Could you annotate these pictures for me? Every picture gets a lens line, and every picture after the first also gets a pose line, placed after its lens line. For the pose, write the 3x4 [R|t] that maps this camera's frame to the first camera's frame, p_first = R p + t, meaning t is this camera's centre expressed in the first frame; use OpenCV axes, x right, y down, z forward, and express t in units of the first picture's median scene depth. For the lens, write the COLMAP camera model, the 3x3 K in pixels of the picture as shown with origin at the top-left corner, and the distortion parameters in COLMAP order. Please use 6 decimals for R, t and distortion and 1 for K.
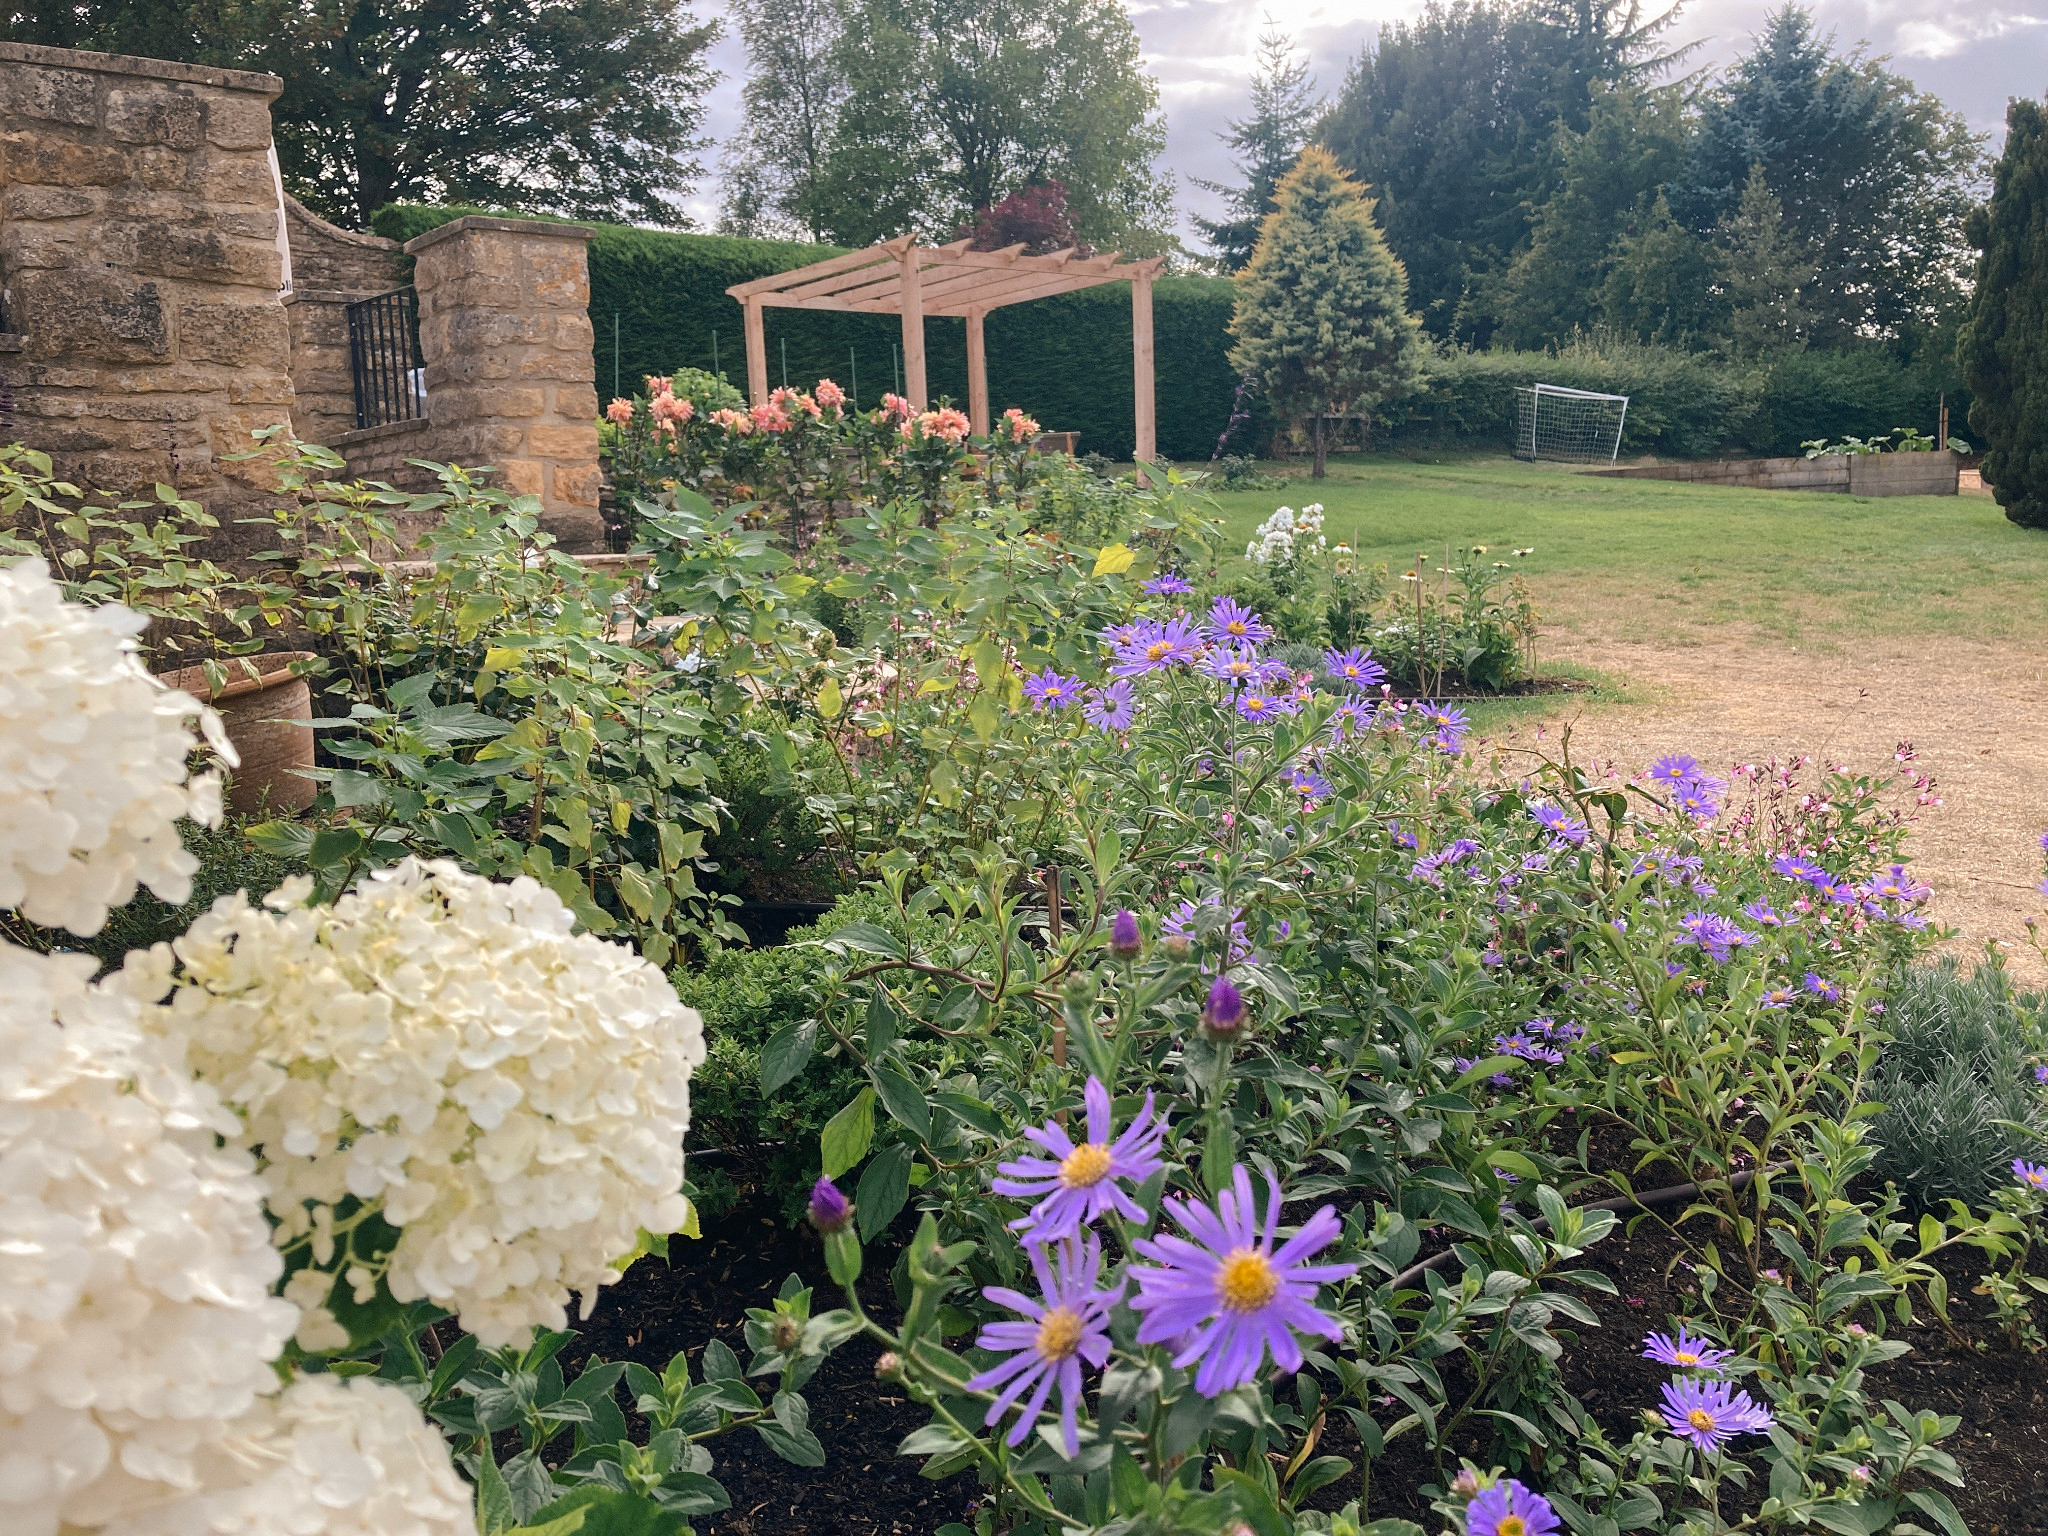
lens RADIAL K [[1673.8, 0, 1024.0], [0, 1673.8, 768.0], [0, 0, 1]] dist [0.027312, -0.000767]
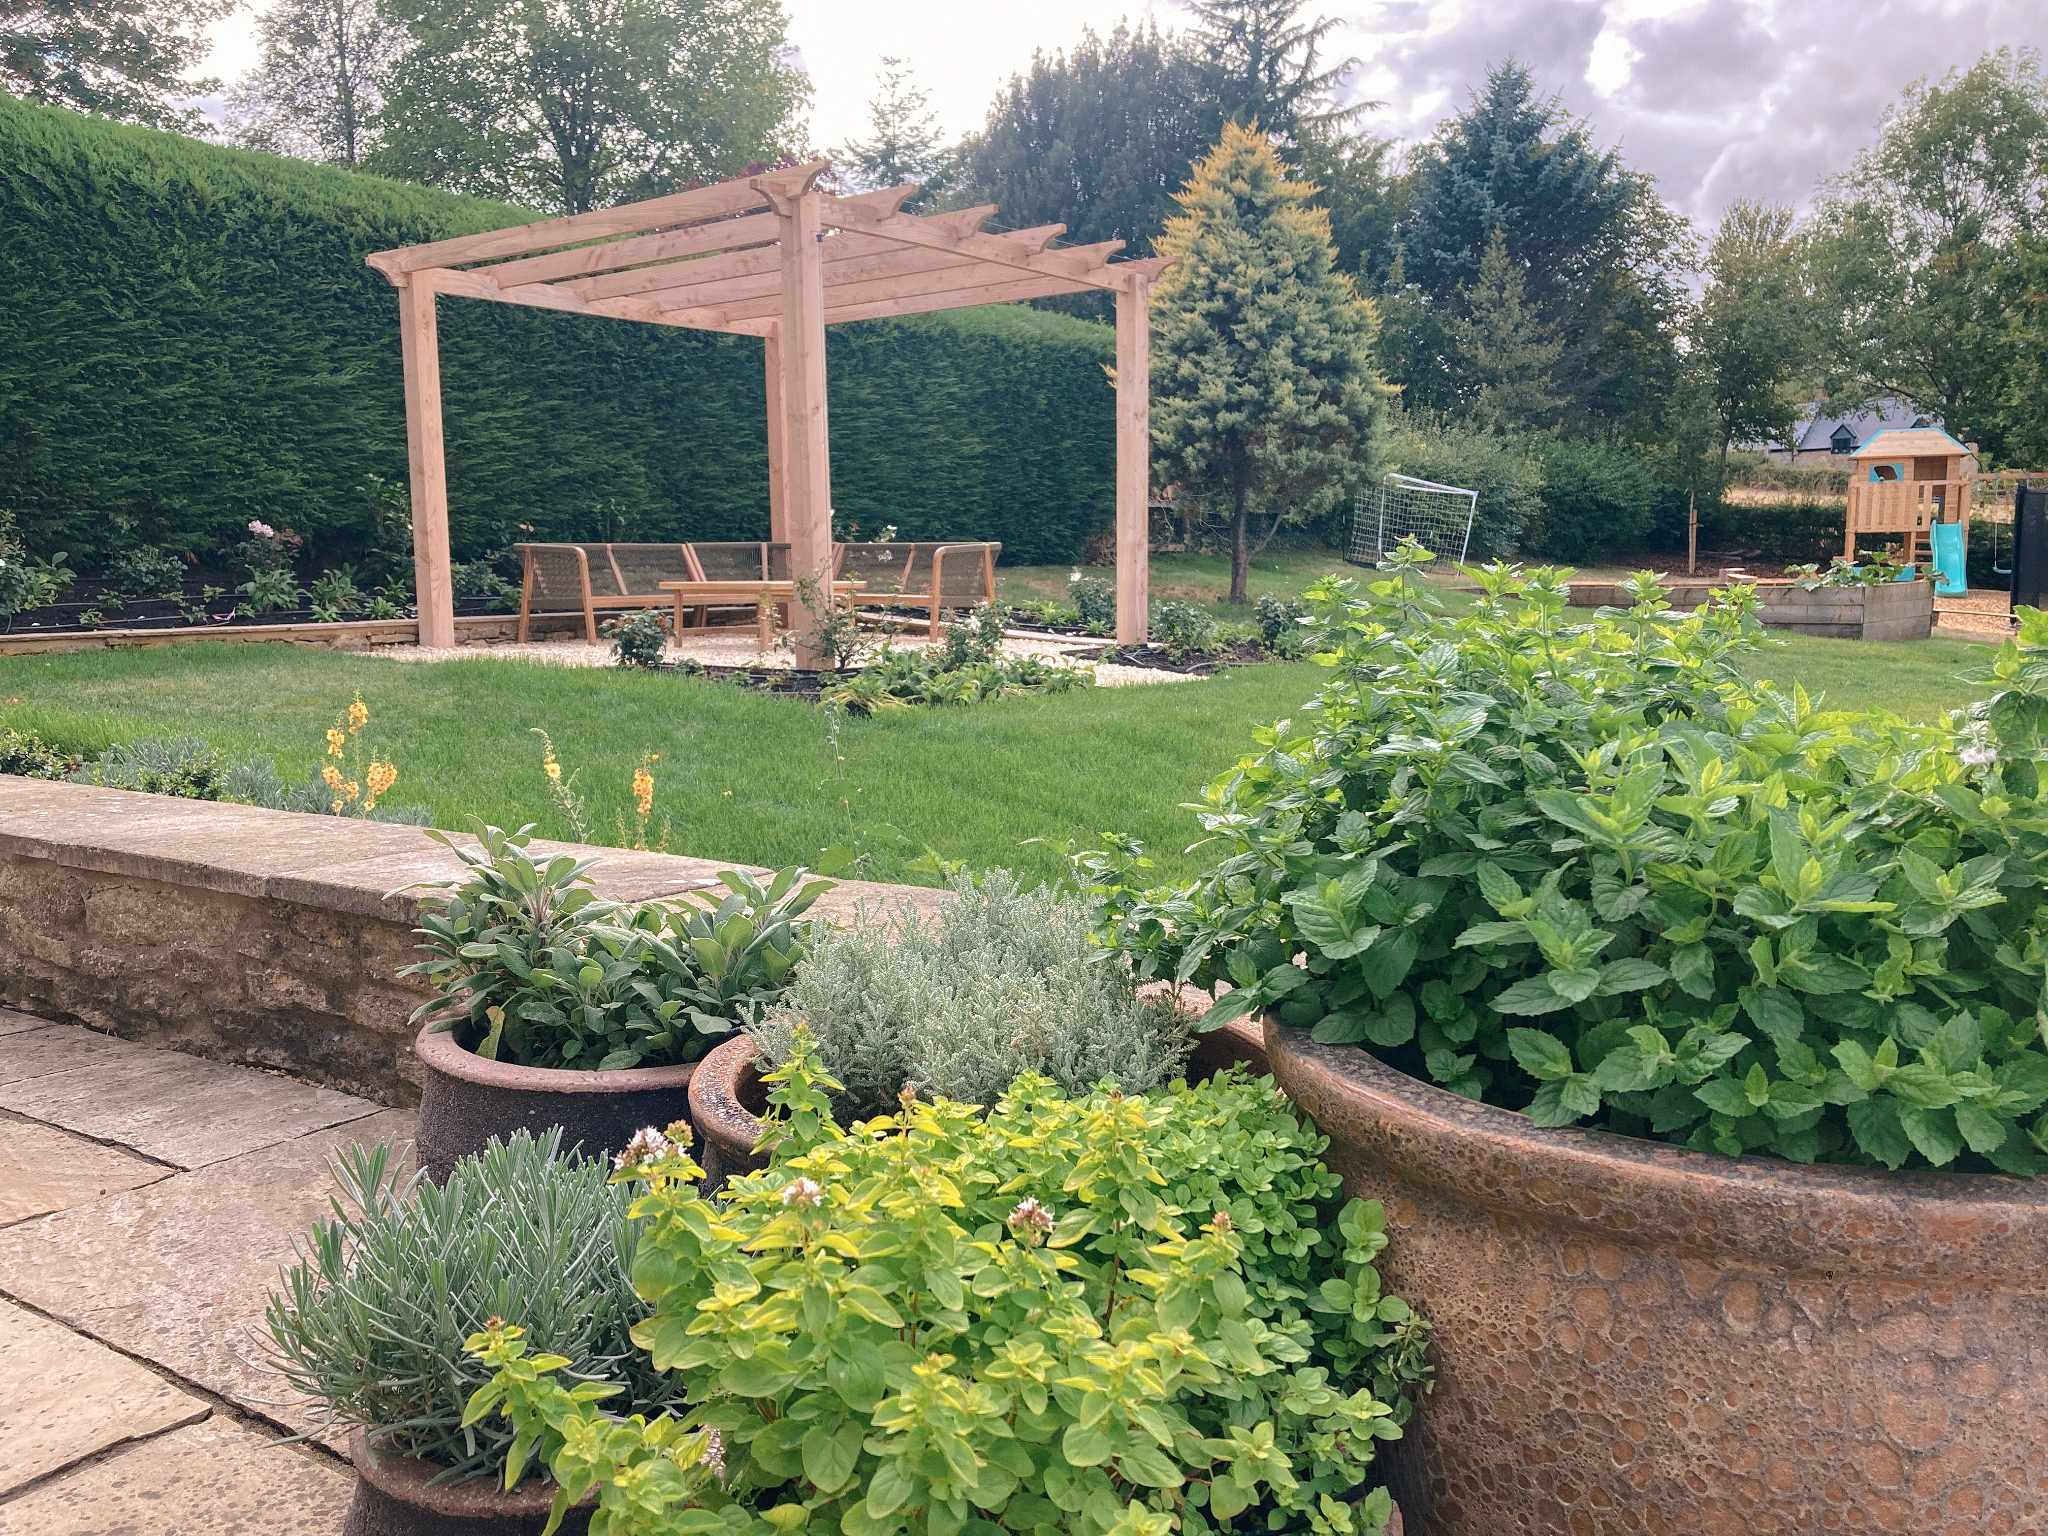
lens RADIAL K [[1690.5, 0, 1024.0], [0, 1690.5, 768.0], [0, 0, 1]] dist [0.053414, -0.088689]
pose [[0.960689, -0.009420, 0.277469, -0.108422], [0.017431, 0.999499, -0.026420, -0.092952], [-0.277081, 0.030218, 0.960371, 0.374644]]
